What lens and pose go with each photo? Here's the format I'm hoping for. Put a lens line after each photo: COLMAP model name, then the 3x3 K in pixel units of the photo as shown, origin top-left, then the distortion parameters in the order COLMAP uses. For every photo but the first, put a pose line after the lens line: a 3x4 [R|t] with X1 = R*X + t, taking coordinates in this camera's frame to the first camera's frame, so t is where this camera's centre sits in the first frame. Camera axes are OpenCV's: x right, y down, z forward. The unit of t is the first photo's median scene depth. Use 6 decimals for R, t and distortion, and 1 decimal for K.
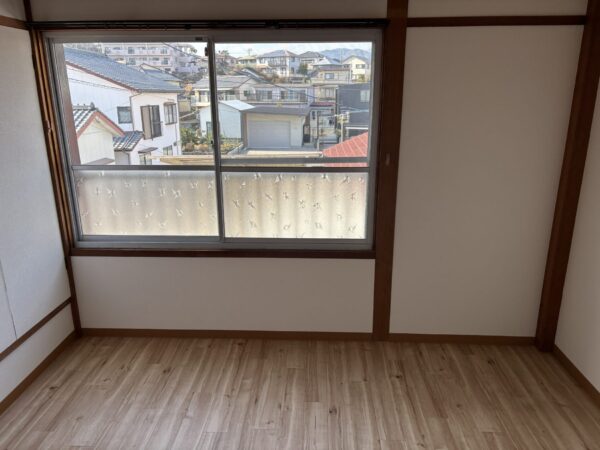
lens RADIAL K [[453.7, 0, 300.0], [0, 453.7, 225.0], [0, 0, 1]] dist [0.058760, -0.082945]
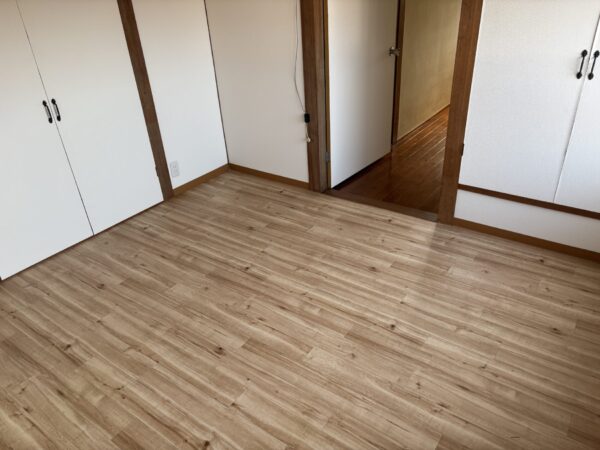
lens RADIAL K [[453.7, 0, 300.0], [0, 453.7, 225.0], [0, 0, 1]] dist [0.058760, -0.082945]
pose [[-0.547114, 0.443806, -0.709720, 0.493860], [-0.182061, 0.764484, 0.618400, -0.267383], [0.817019, 0.467547, -0.337461, 0.900880]]
